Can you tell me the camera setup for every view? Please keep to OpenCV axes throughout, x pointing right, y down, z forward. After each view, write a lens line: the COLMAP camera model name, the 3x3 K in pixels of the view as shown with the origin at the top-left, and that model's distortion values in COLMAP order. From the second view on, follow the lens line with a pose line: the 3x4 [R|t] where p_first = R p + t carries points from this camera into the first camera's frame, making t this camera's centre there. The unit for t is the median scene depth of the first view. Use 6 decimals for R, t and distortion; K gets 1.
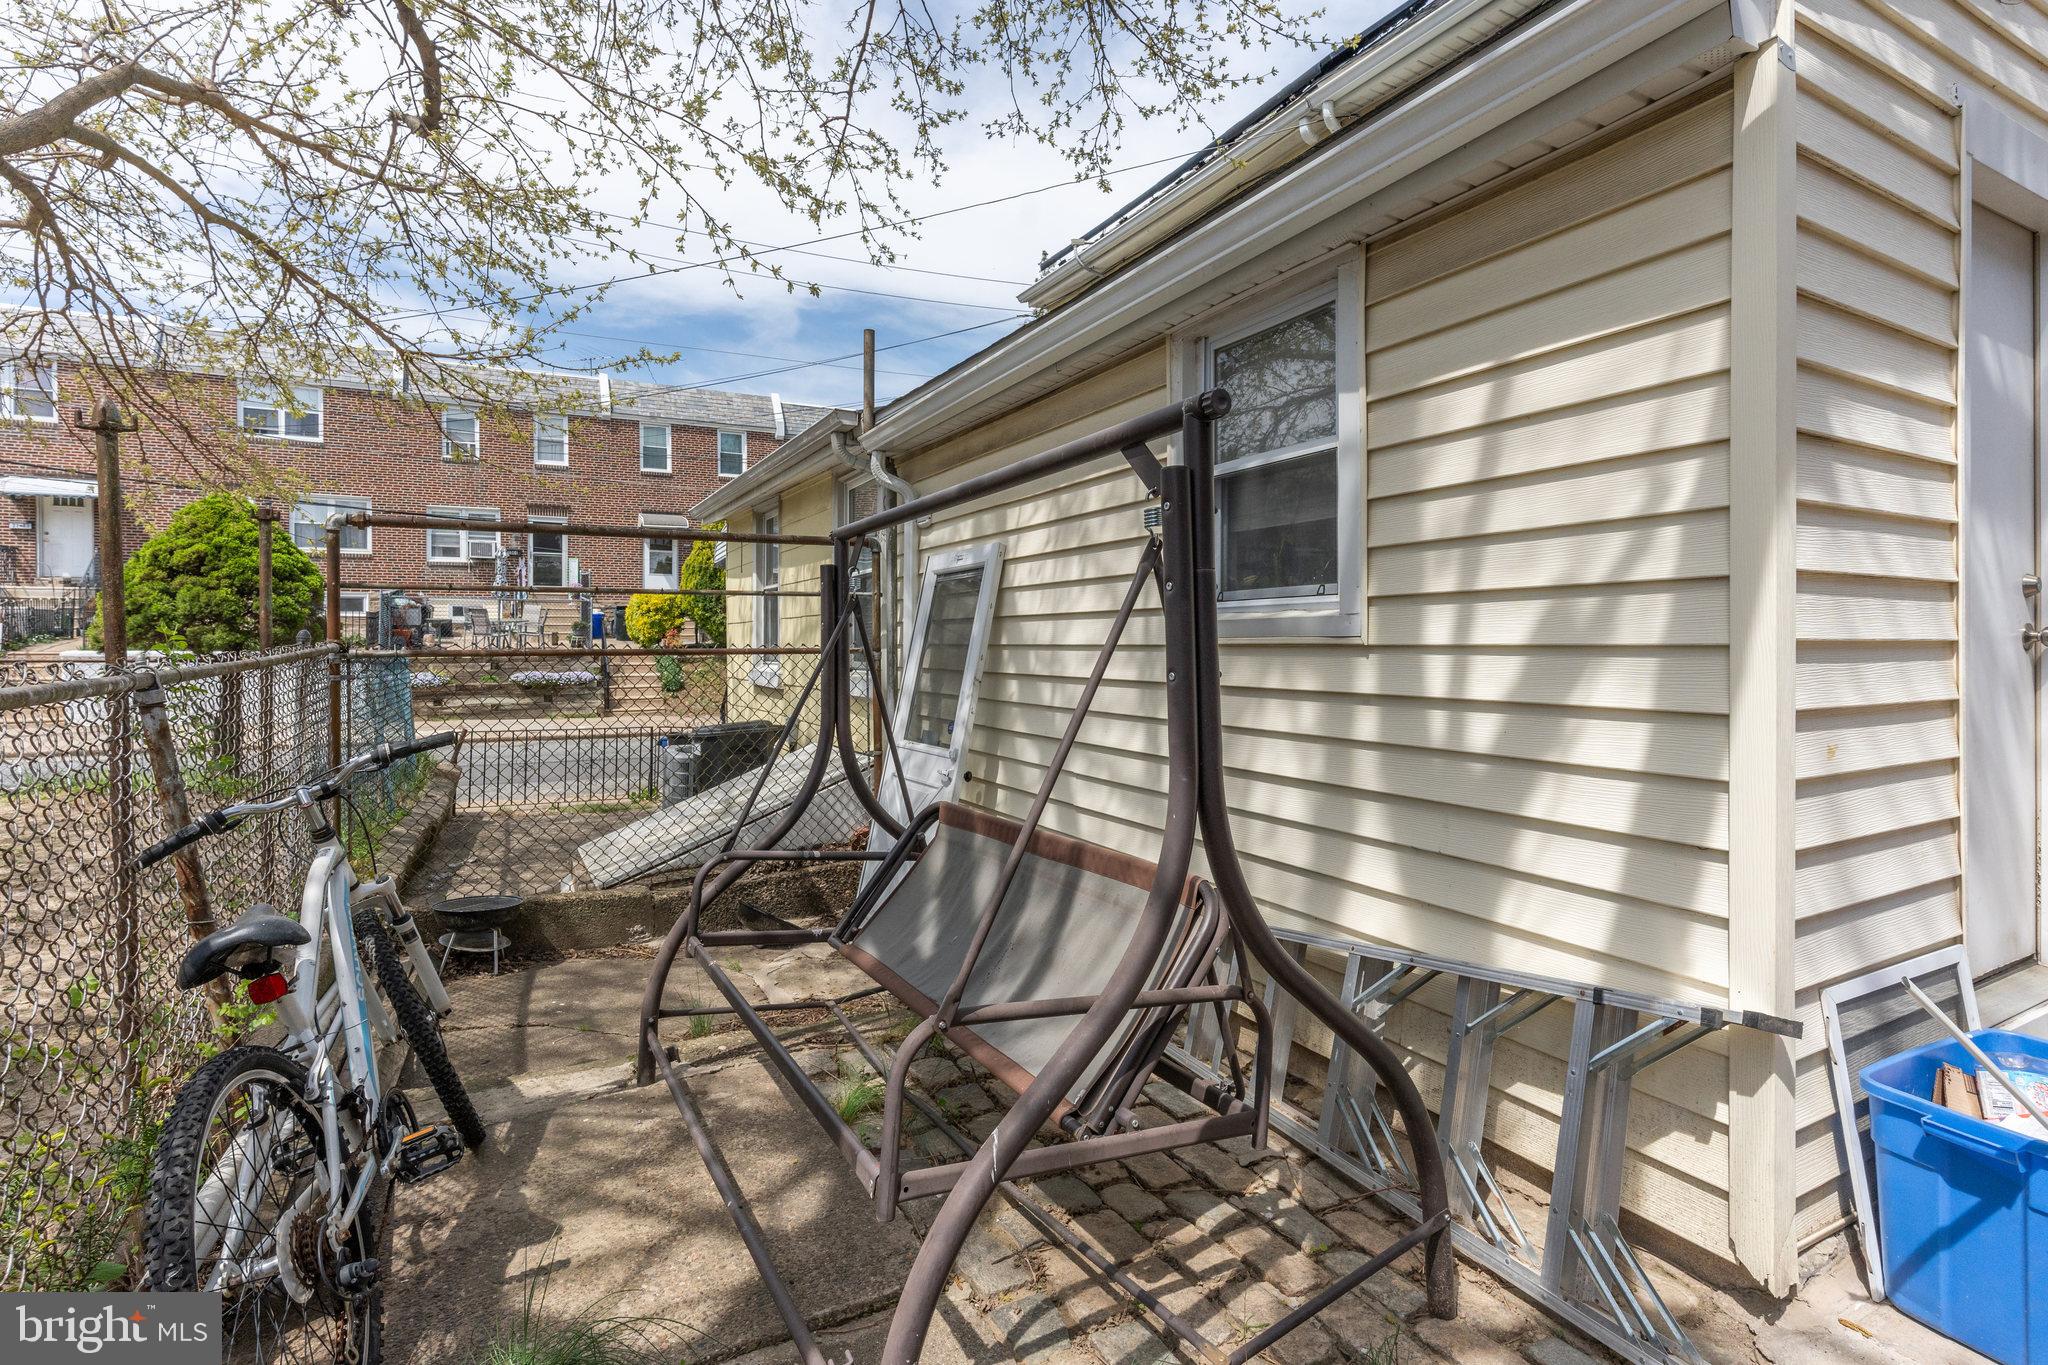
lens RADIAL K [[985.2, 0, 1026.9], [0, 985.2, 656.1], [0, 0, 1]] dist [0.001531, 0.000062]
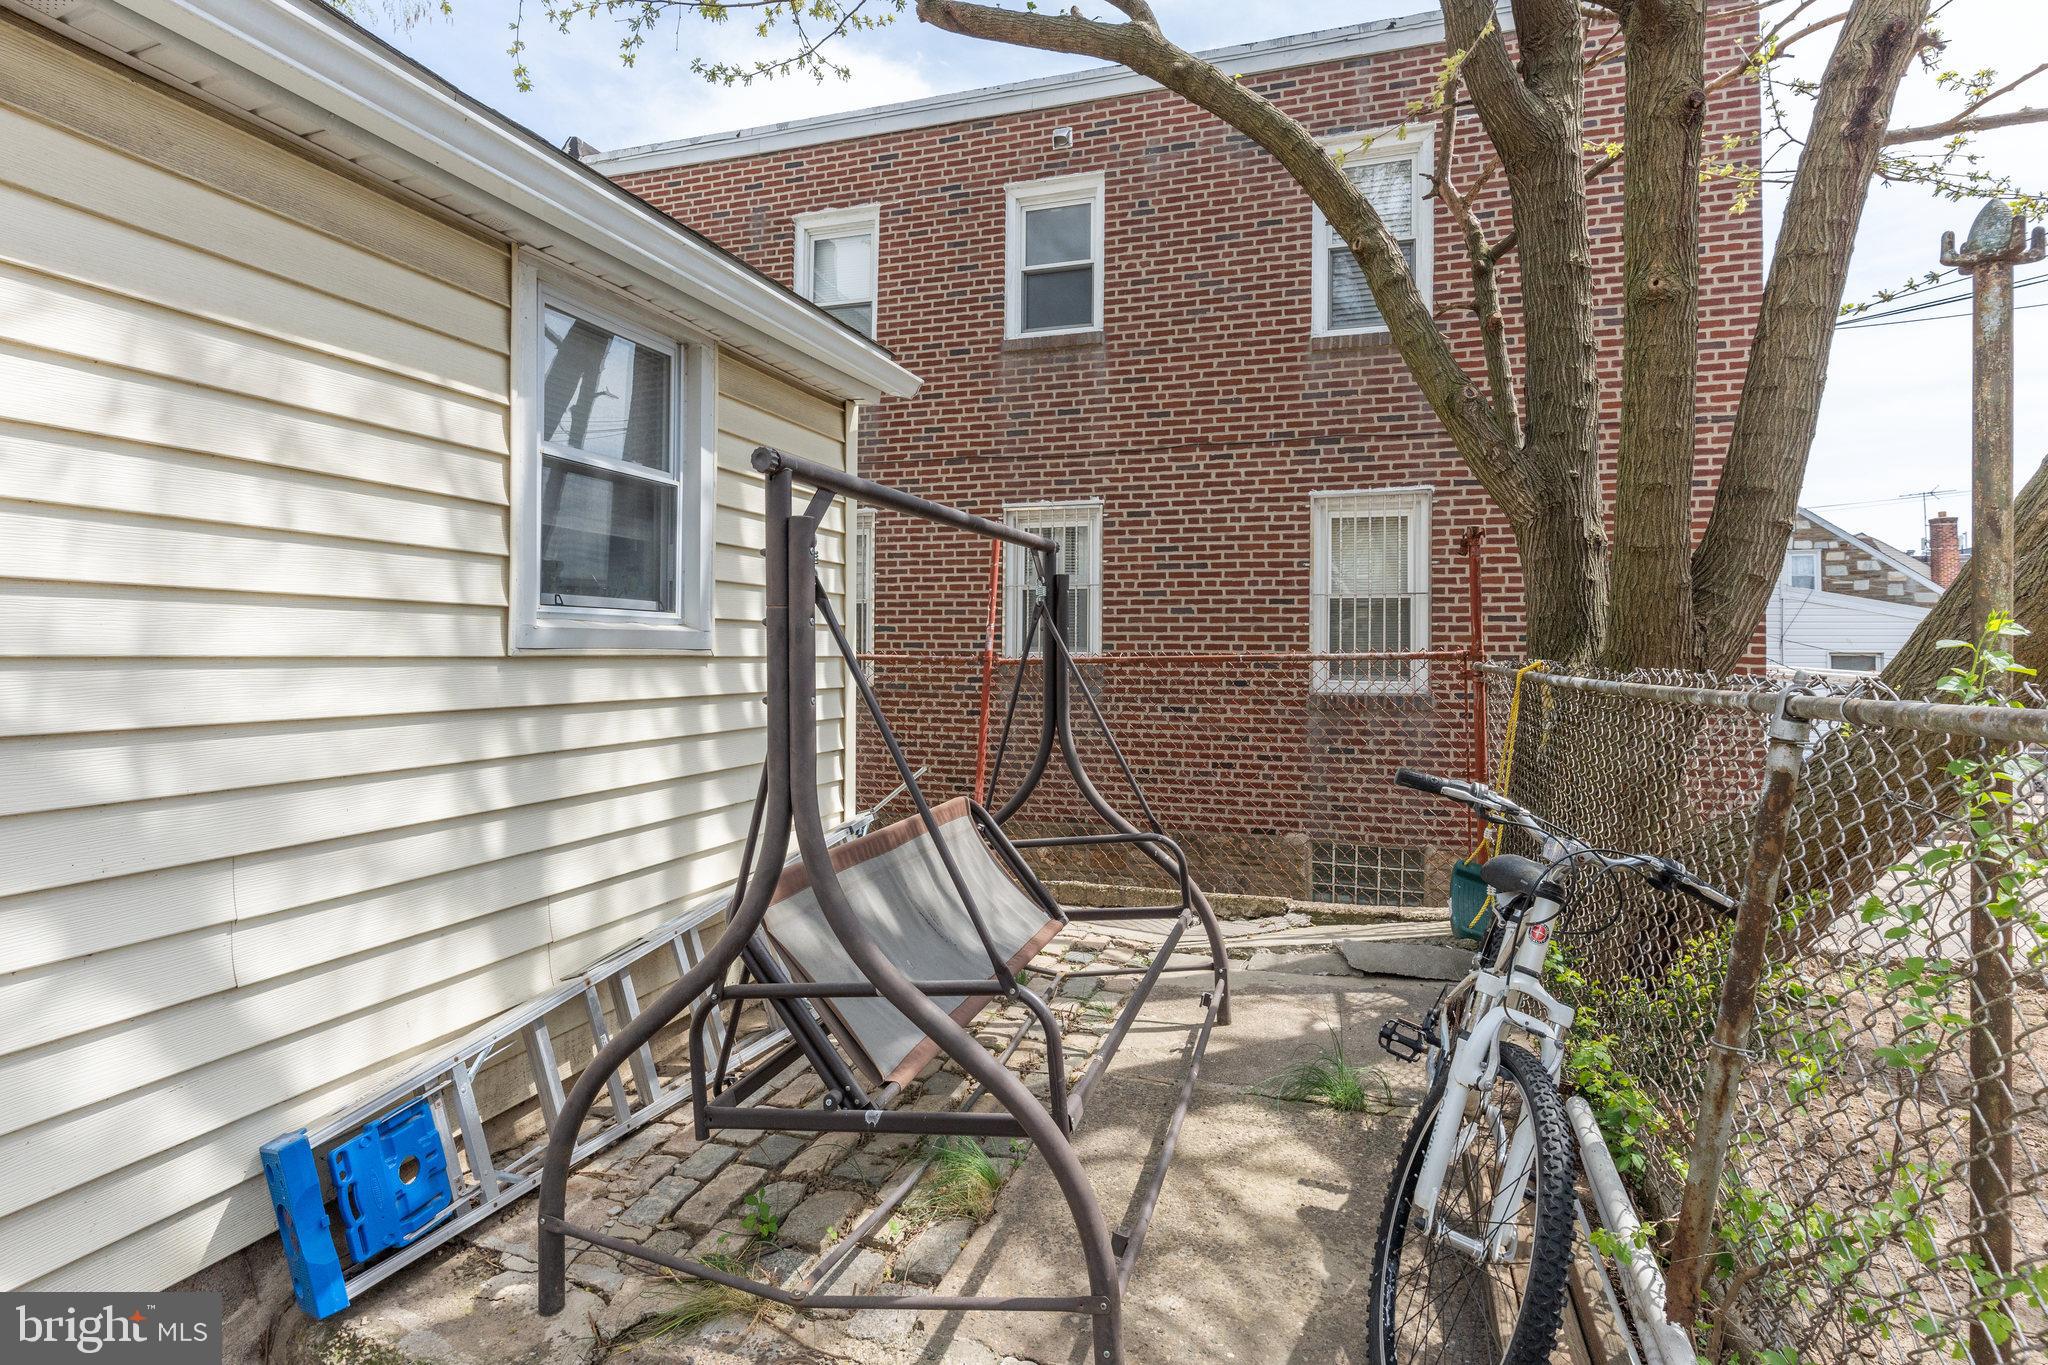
lens RADIAL K [[985.2, 0, 1026.9], [0, 985.2, 656.1], [0, 0, 1]] dist [0.001531, 0.000062]
pose [[-0.669778, 0.002816, 0.742556, -0.855876], [0.011686, 0.999909, 0.006750, -0.014946], [-0.742470, 0.013199, -0.669749, 1.538391]]
